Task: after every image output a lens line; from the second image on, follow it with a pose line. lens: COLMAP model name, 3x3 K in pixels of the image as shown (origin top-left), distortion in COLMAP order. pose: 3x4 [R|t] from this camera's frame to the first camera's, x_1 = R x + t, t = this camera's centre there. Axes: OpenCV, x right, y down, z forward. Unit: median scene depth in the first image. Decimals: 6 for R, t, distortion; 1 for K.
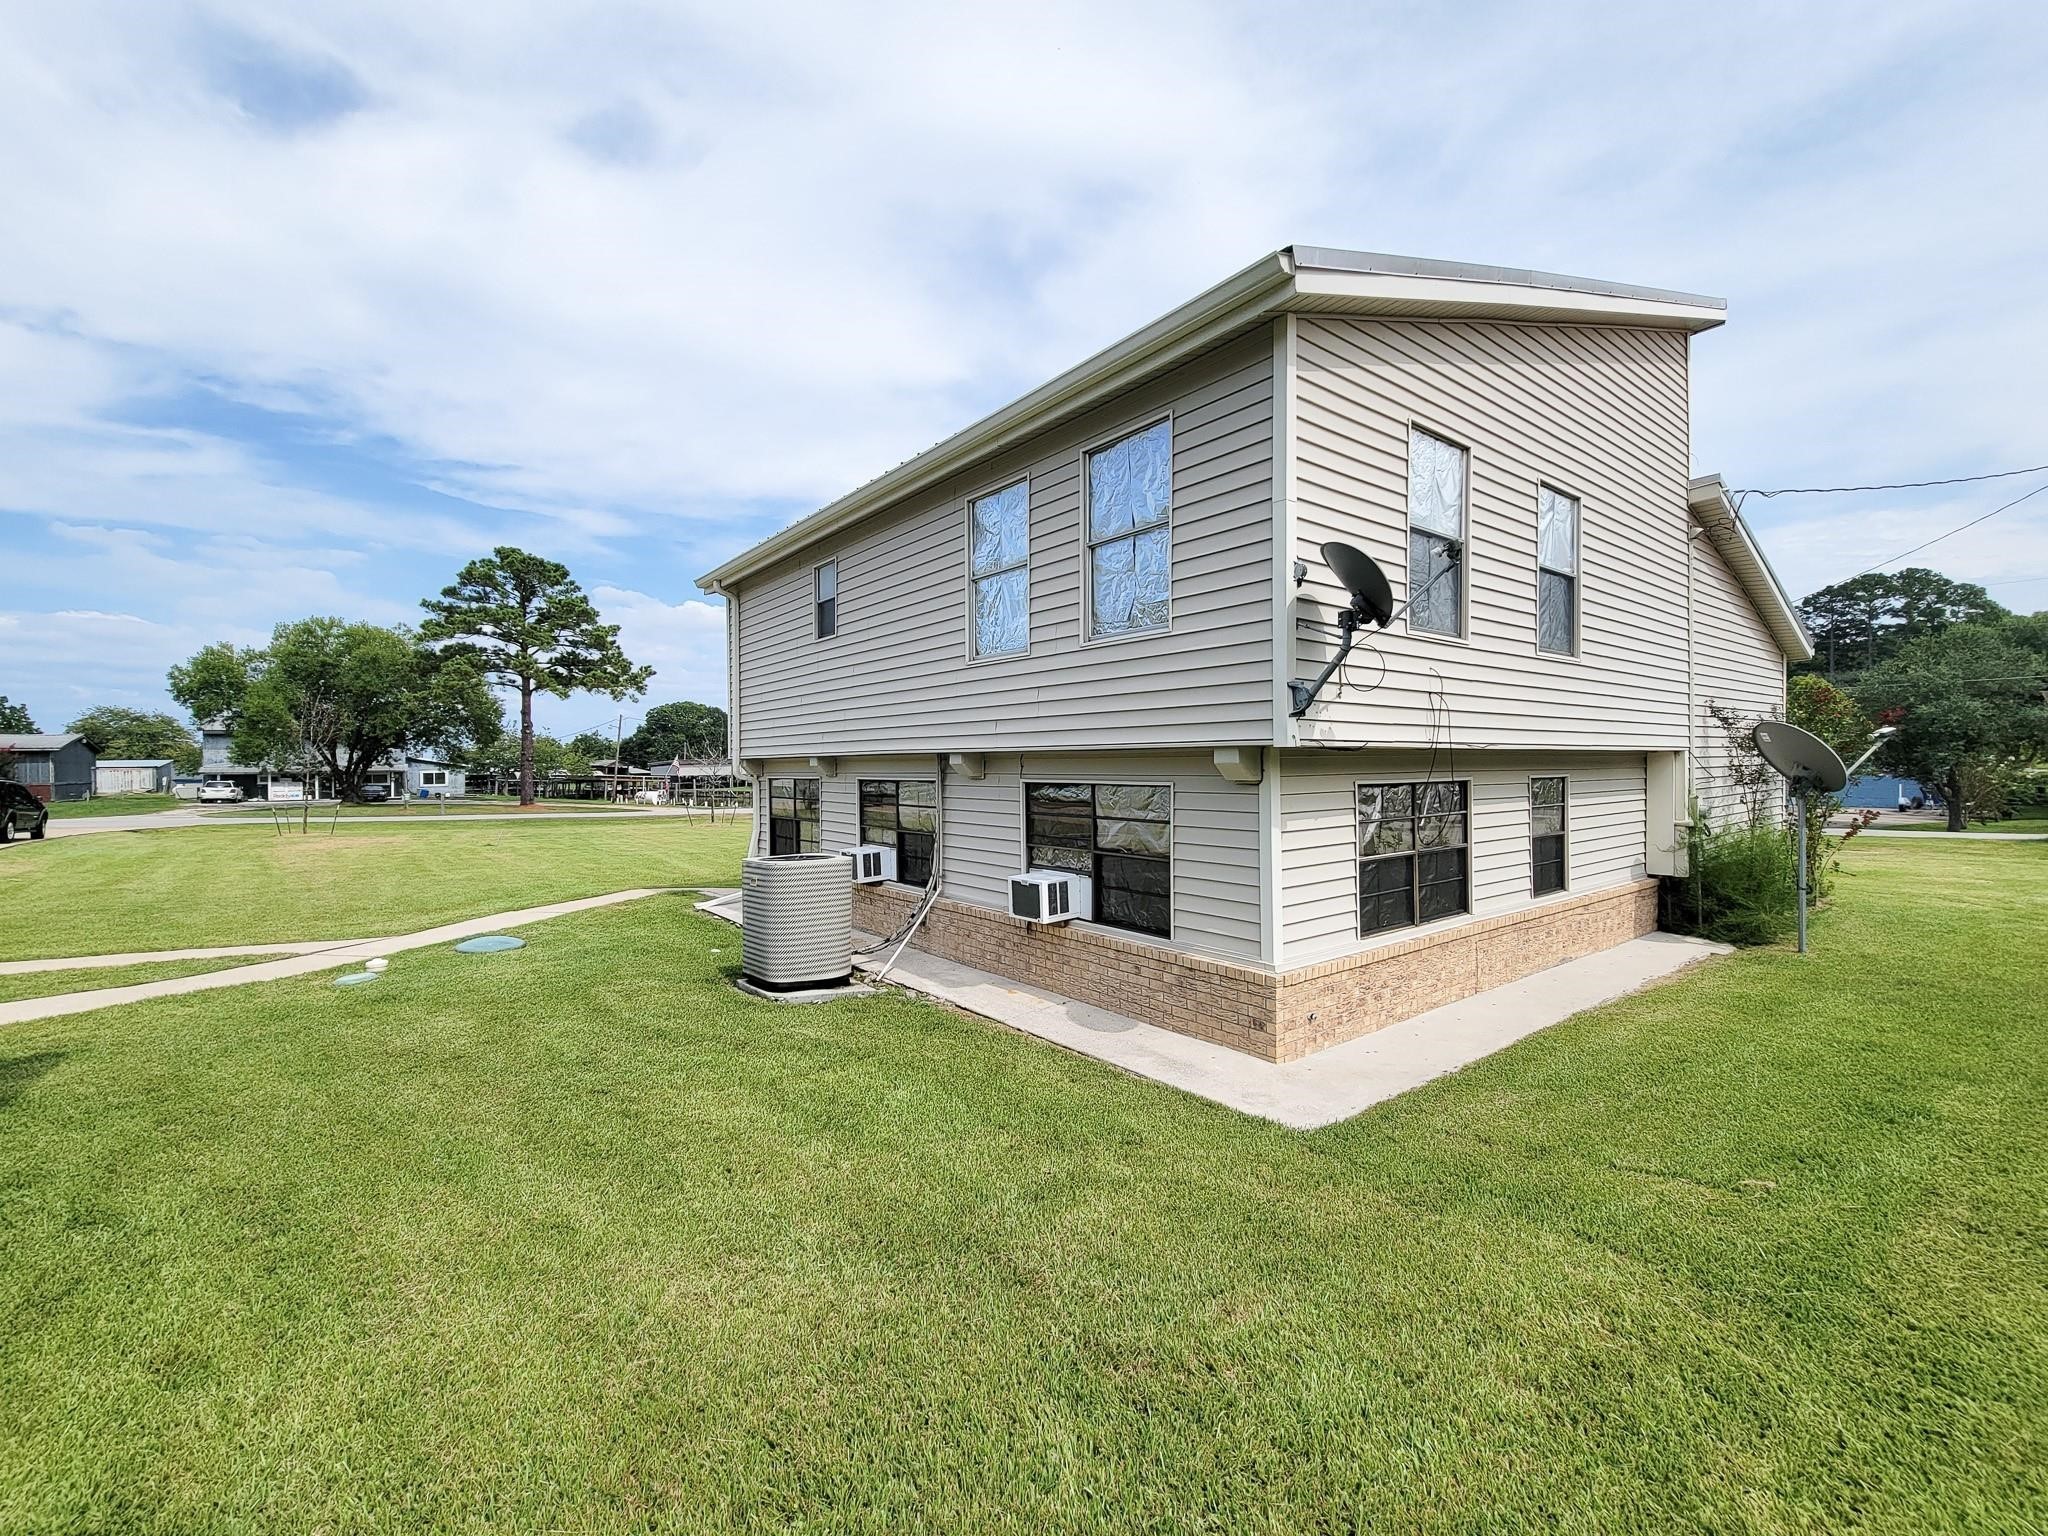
lens RADIAL K [[863.6, 0, 1024.0], [0, 863.6, 768.0], [0, 0, 1]] dist [0.000048, -0.018394]
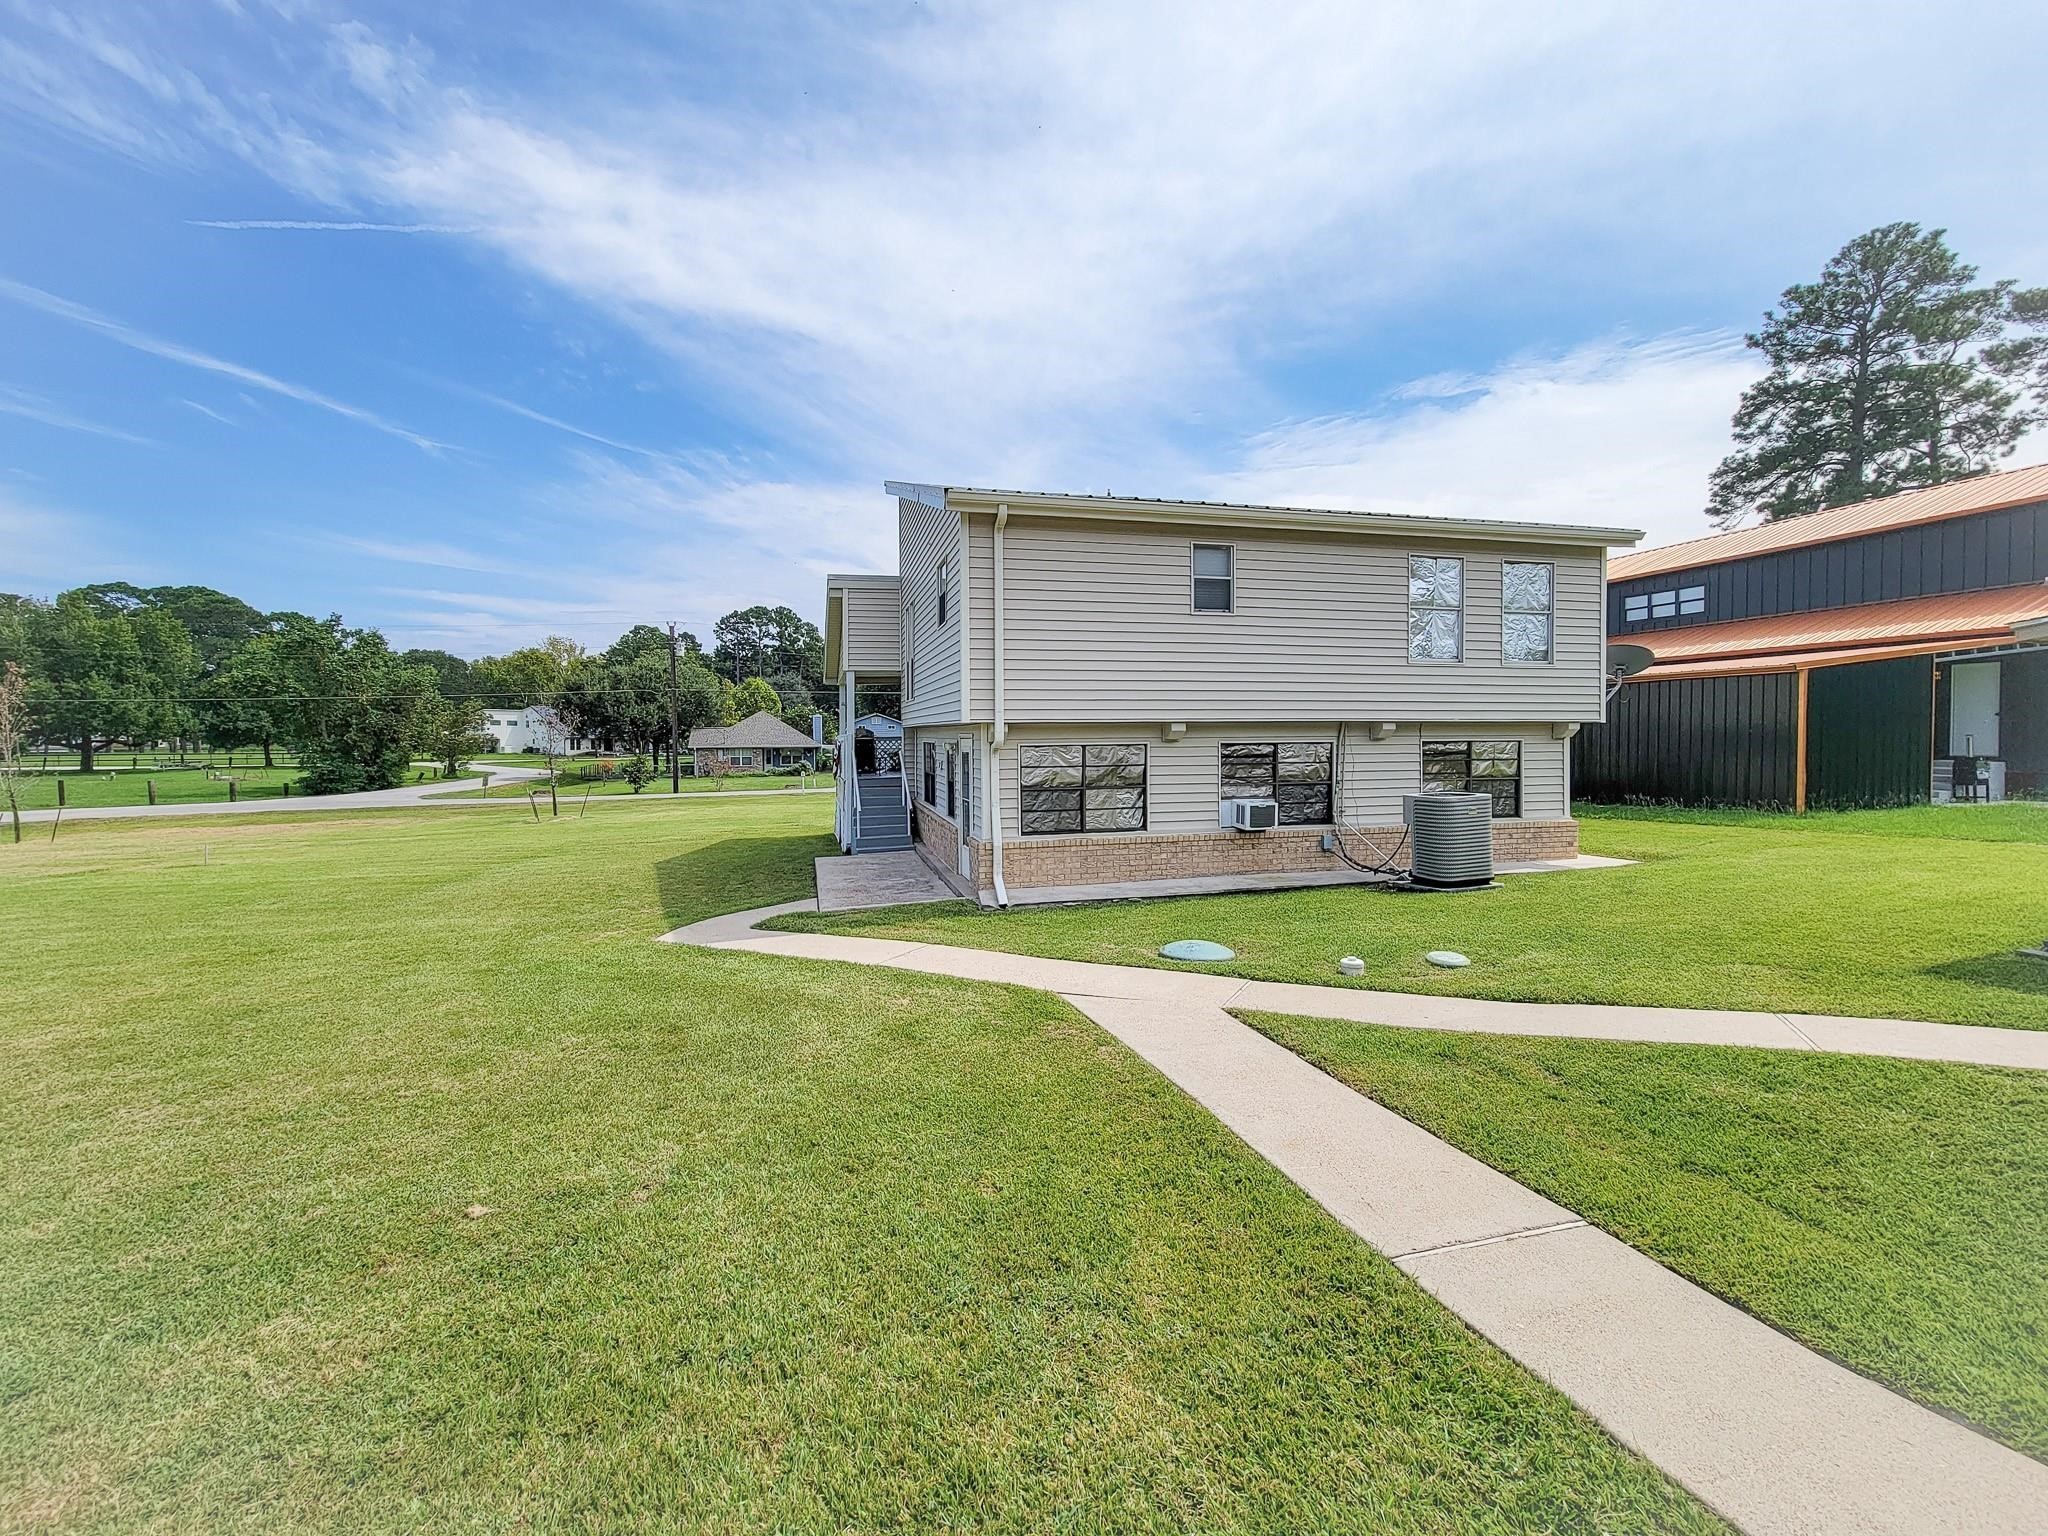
lens RADIAL K [[836.3, 0, 1024.0], [0, 836.3, 768.0], [0, 0, 1]] dist [0.001942, -0.003575]
pose [[0.397451, -0.026309, 0.917246, -1.334116], [0.005395, 0.999639, 0.026335, 0.016968], [-0.917608, -0.005518, 0.397449, 0.831017]]
